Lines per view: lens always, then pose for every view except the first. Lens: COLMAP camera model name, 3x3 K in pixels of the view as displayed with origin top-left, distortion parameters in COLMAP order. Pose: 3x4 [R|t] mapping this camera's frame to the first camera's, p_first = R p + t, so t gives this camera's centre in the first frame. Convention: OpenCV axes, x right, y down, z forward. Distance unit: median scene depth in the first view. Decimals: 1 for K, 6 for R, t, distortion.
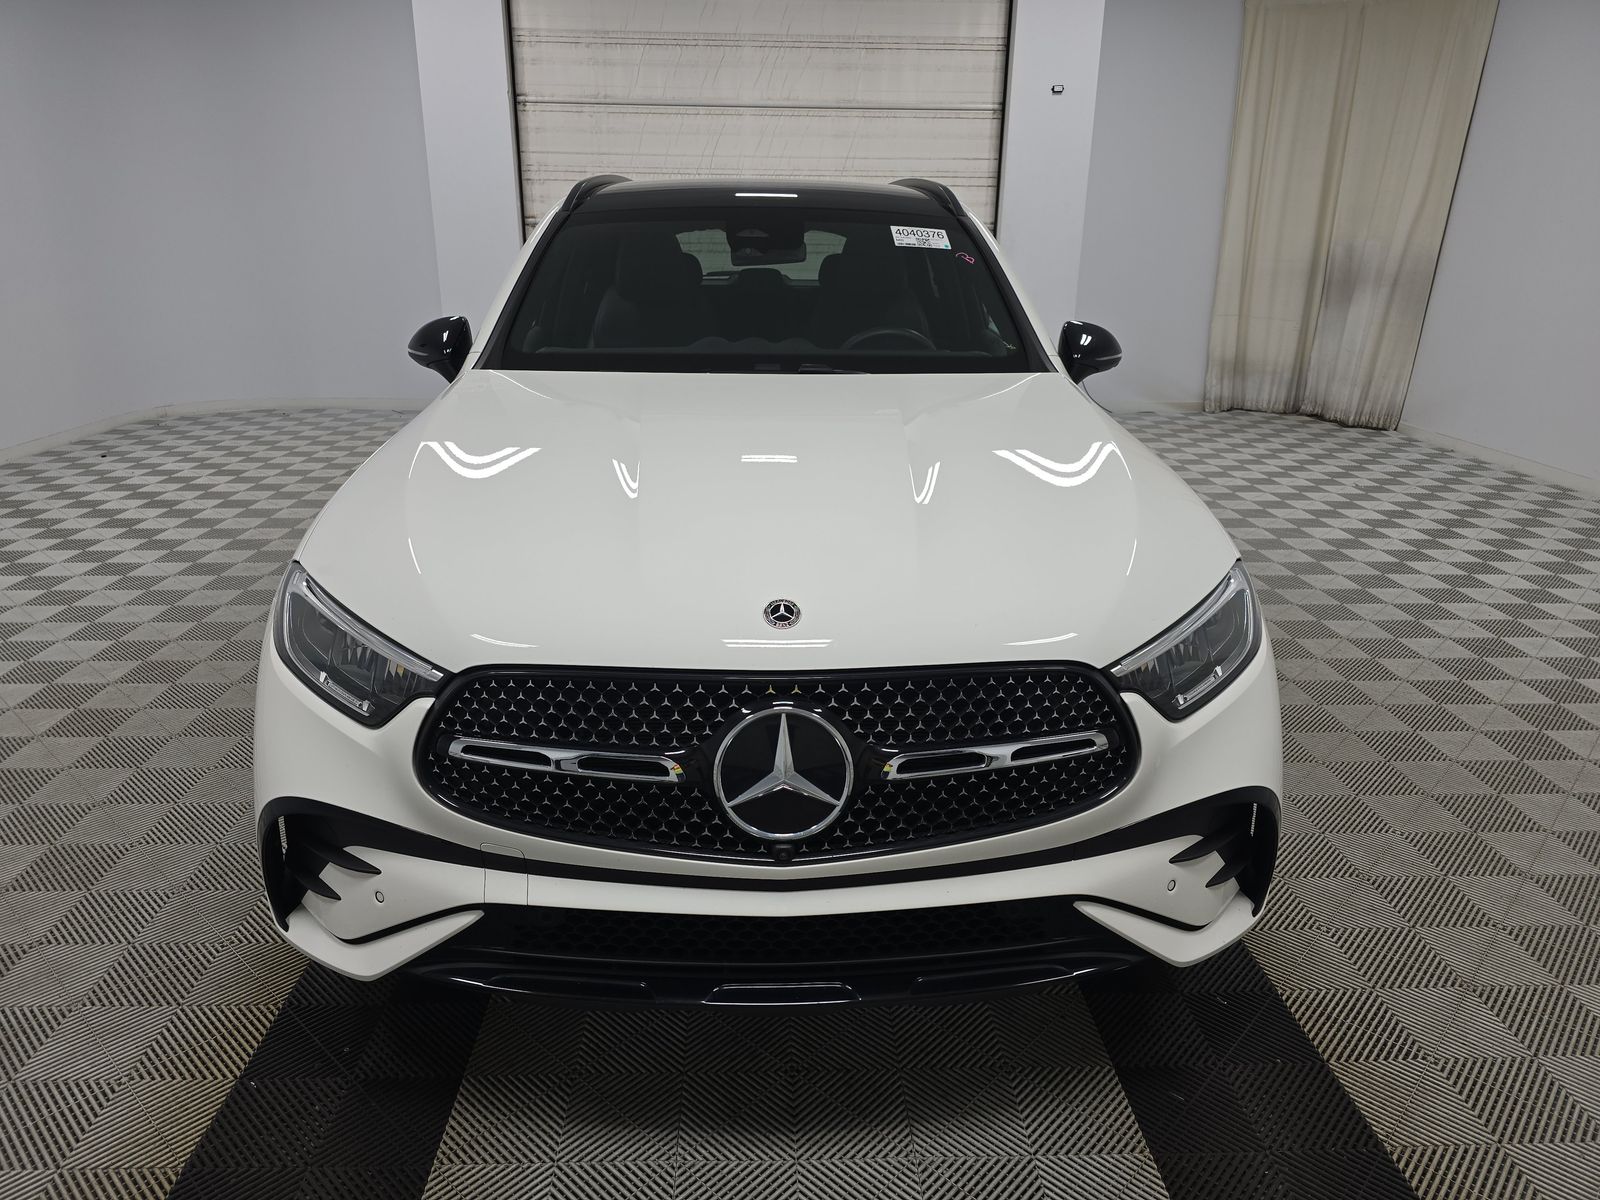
lens RADIAL K [[1104.4, 0, 786.2], [0, 1104.4, 606.0], [0, 0, 1]] dist [0.045072, -0.019310]
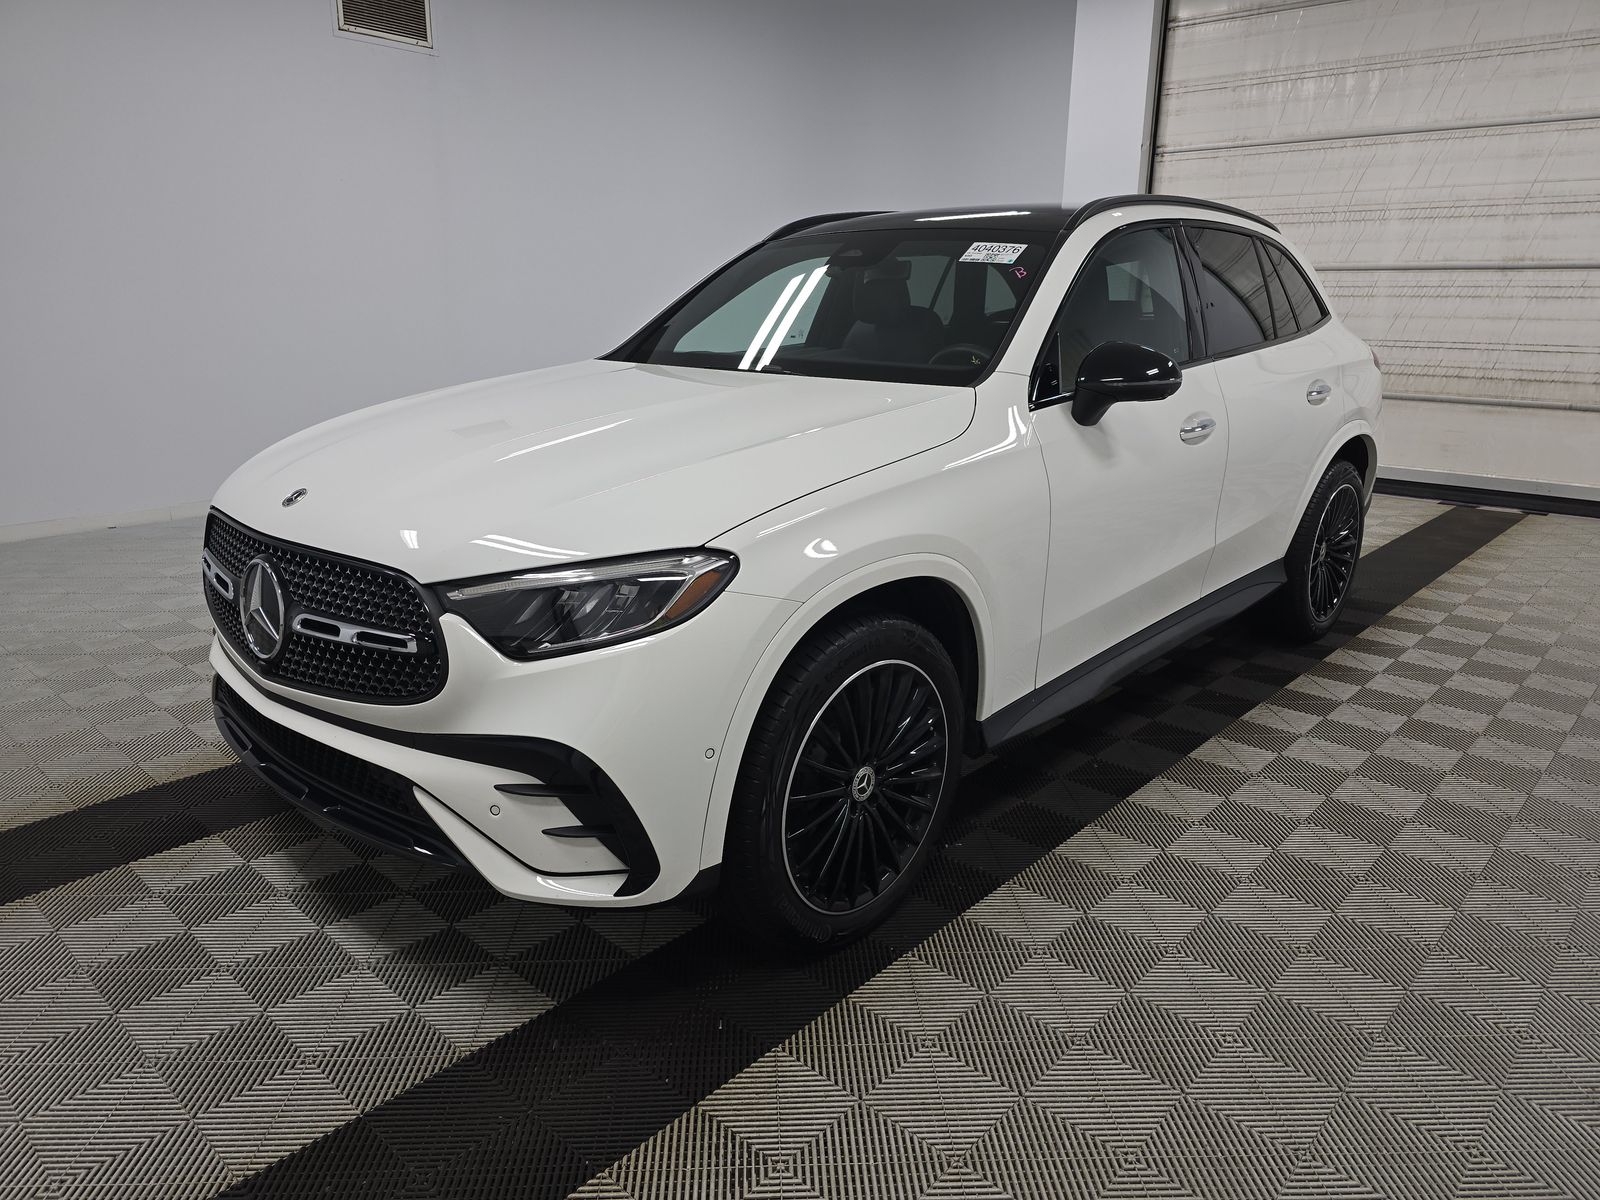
lens RADIAL K [[1104.4, 0, 790.5], [0, 1104.4, 627.8], [0, 0, 1]] dist [0.045072, -0.019310]
pose [[0.710018, 0.203844, -0.674034, 0.300232], [-0.218207, 0.973760, 0.064632, -0.017943], [0.669522, 0.101189, 0.735868, 0.058469]]
